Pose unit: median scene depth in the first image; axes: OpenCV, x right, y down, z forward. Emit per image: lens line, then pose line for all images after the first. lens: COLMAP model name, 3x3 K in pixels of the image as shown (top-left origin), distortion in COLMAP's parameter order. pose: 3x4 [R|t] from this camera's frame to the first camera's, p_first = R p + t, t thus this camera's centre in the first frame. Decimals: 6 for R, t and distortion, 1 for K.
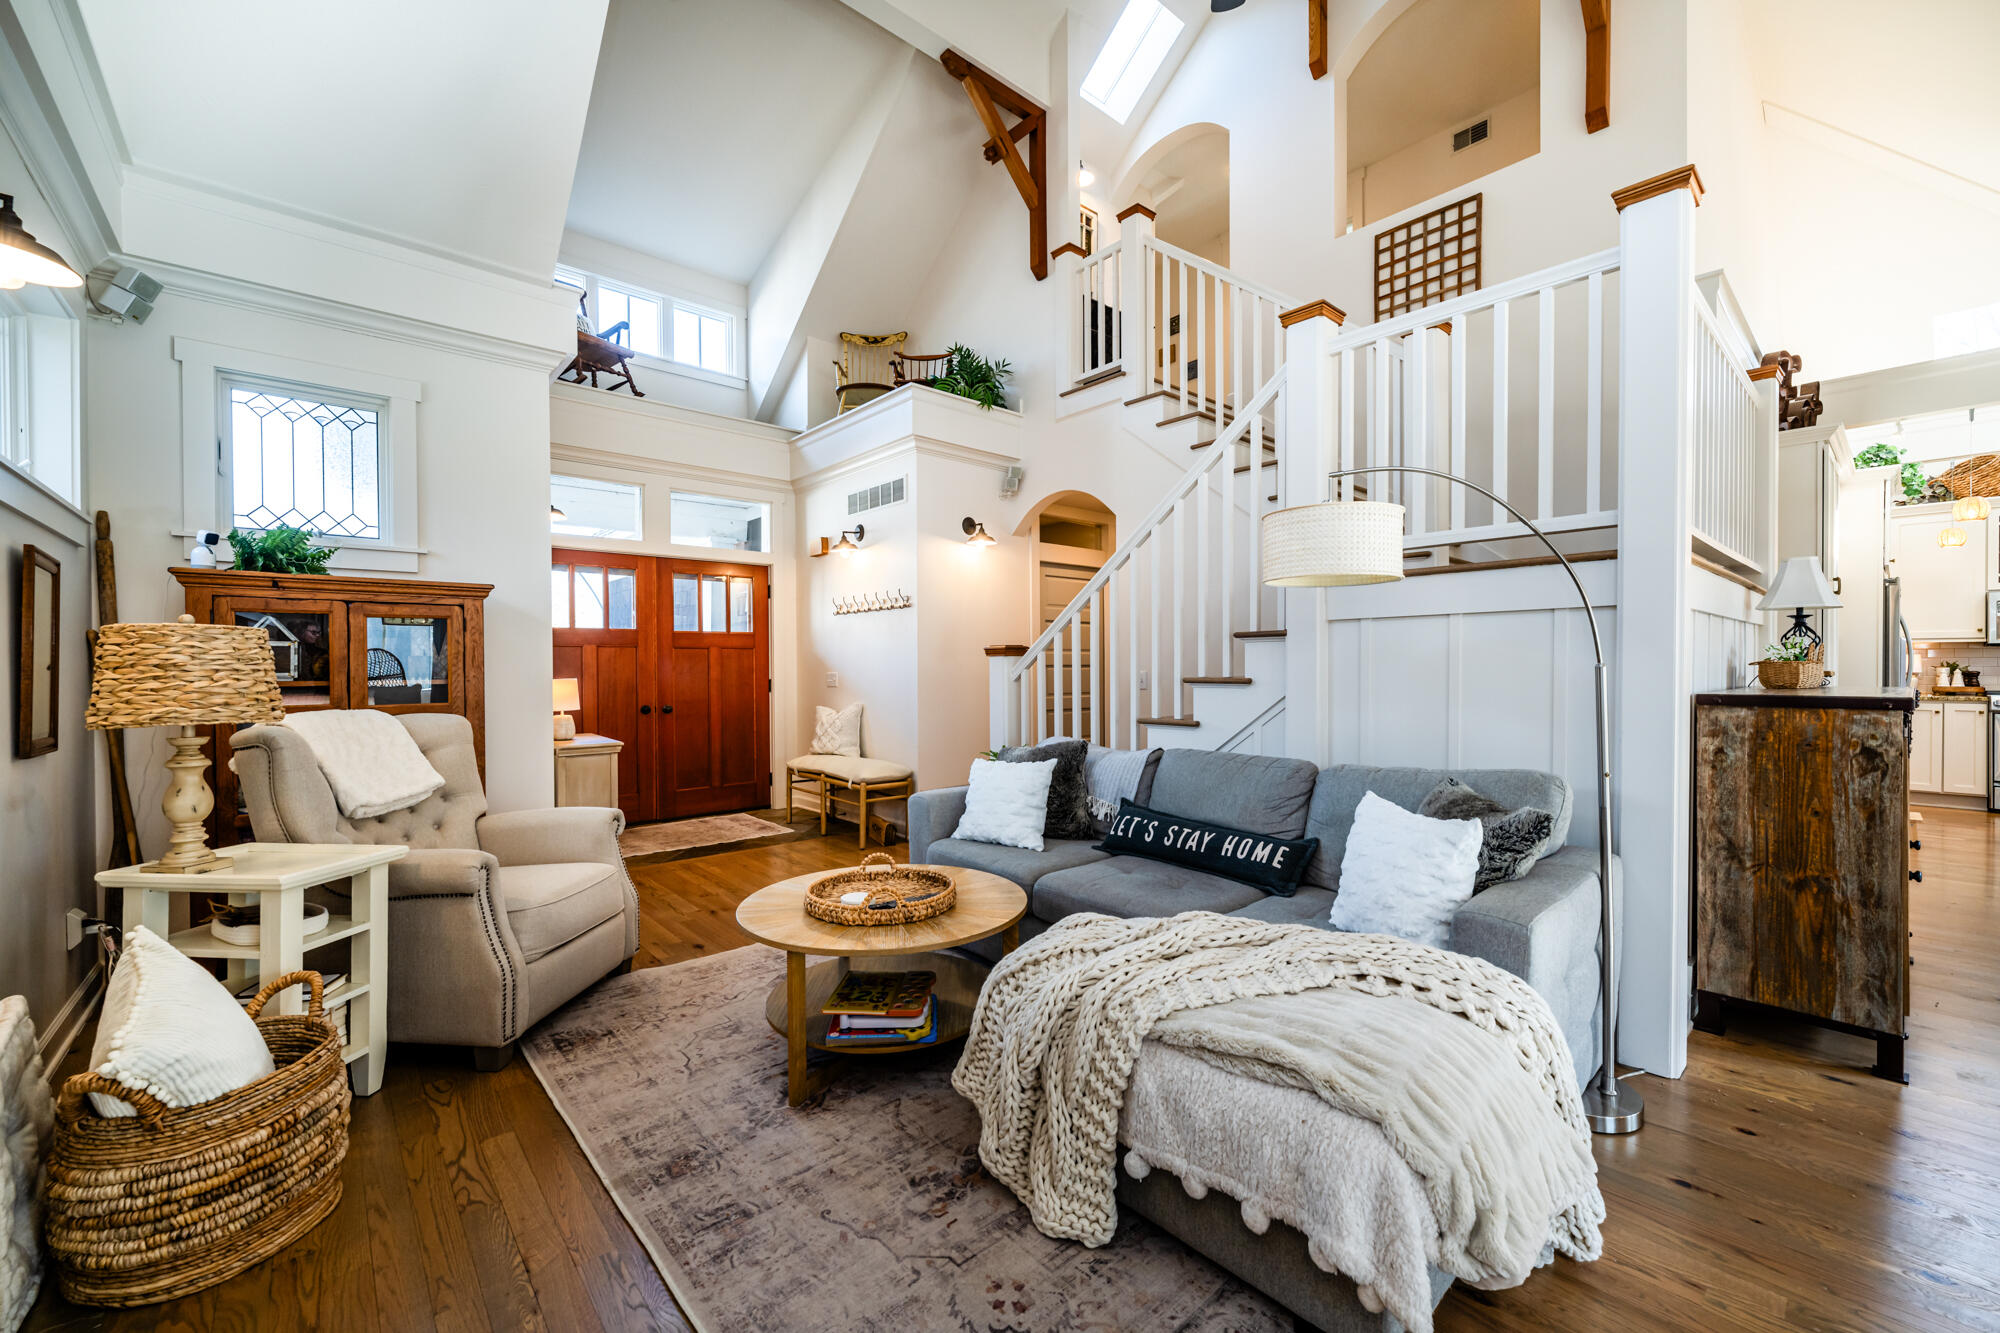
lens RADIAL K [[808.2, 0, 988.4], [0, 808.2, 670.0], [0, 0, 1]] dist [0.000991, -0.000597]
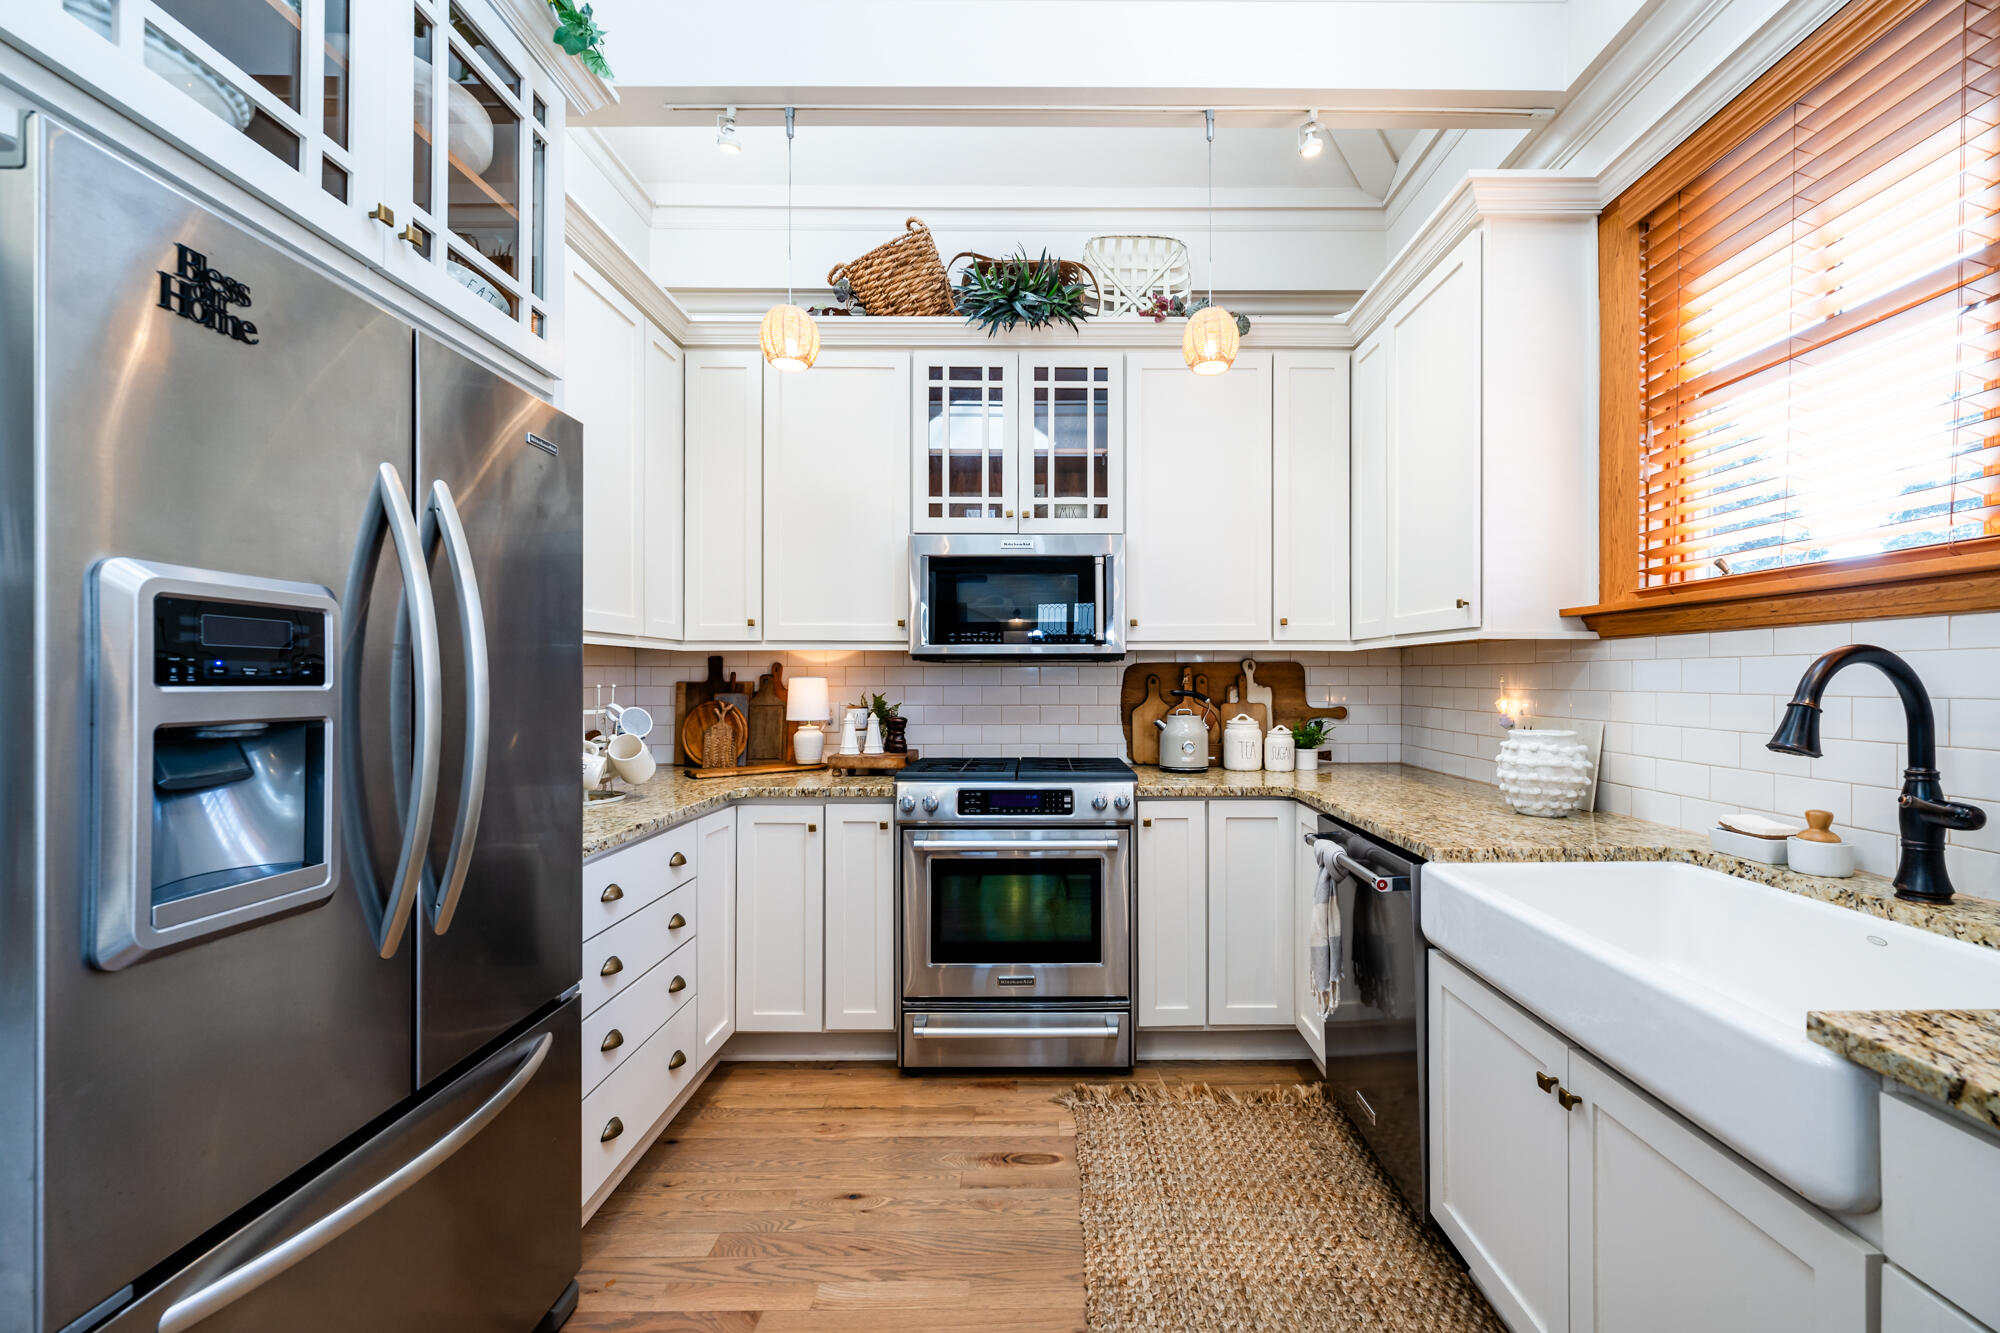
lens RADIAL K [[808.2, 0, 1055.0], [0, 808.2, 677.3], [0, 0, 1]] dist [0.000991, -0.000597]
pose [[0.645660, 0.002358, 0.763621, 0.962217], [0.003046, 0.999979, -0.005663, -0.017846], [-0.763619, 0.005982, 0.645640, 0.666885]]
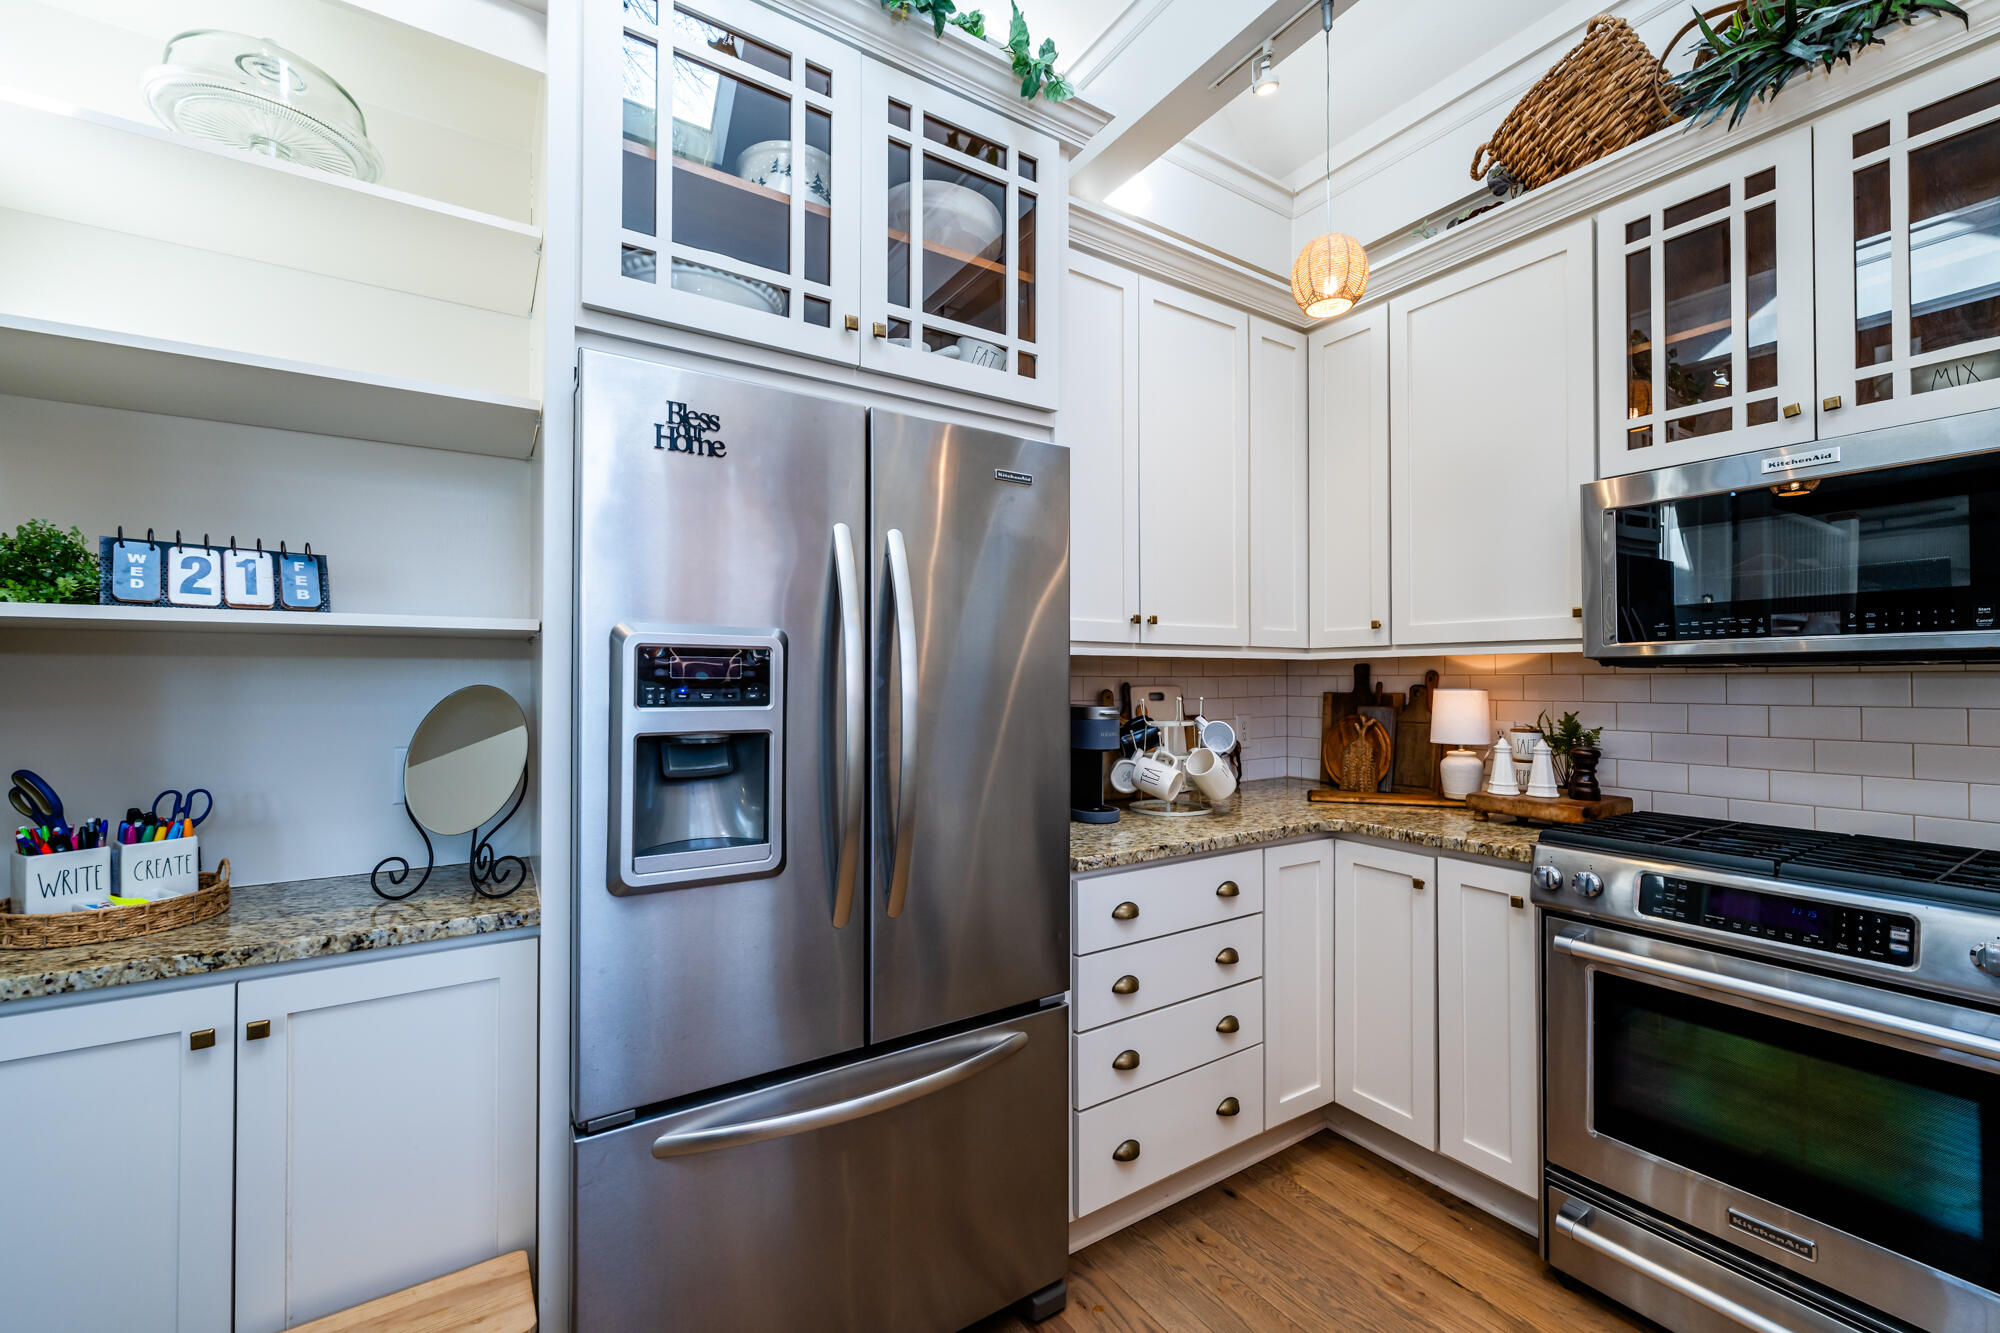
lens RADIAL K [[808.2, 0, 991.0], [0, 808.2, 671.8], [0, 0, 1]] dist [0.000991, -0.000597]
pose [[0.989985, -0.000408, -0.141172, 1.067961], [-0.001816, 0.999876, -0.015629, -0.022728], [0.141161, 0.015729, 0.989862, 0.682592]]
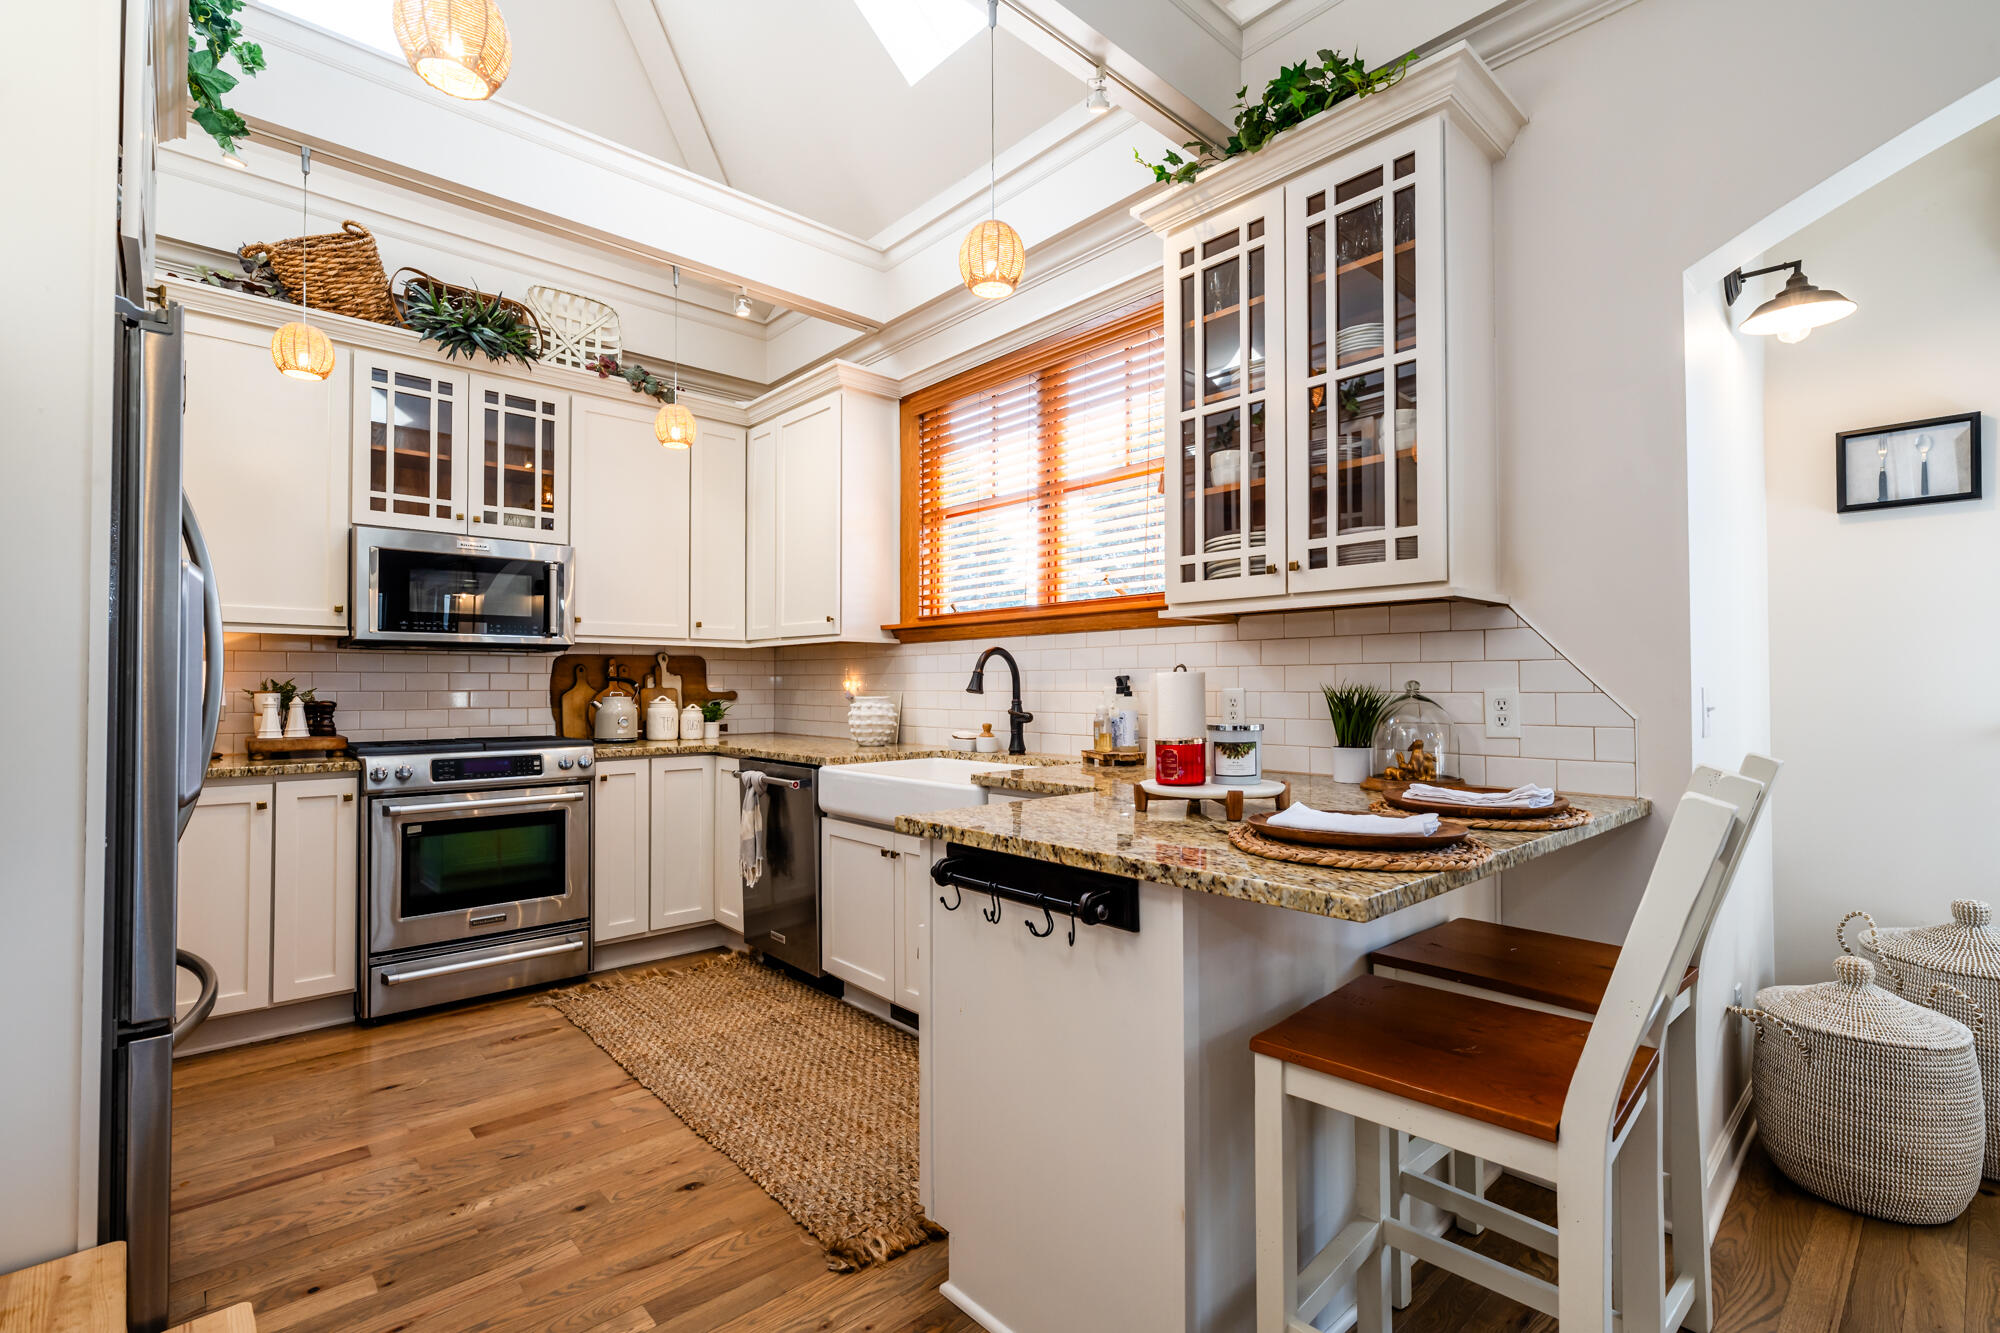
lens RADIAL K [[888.7, 0, 1002.3], [0, 888.7, 670.4], [0, 0, 1]] dist [-0.003670, 0.000781]
pose [[-0.025178, 0.019114, 0.999500, 0.737515], [0.006591, 0.999799, -0.018954, -0.003783], [-0.999661, 0.006111, -0.025299, 0.654534]]
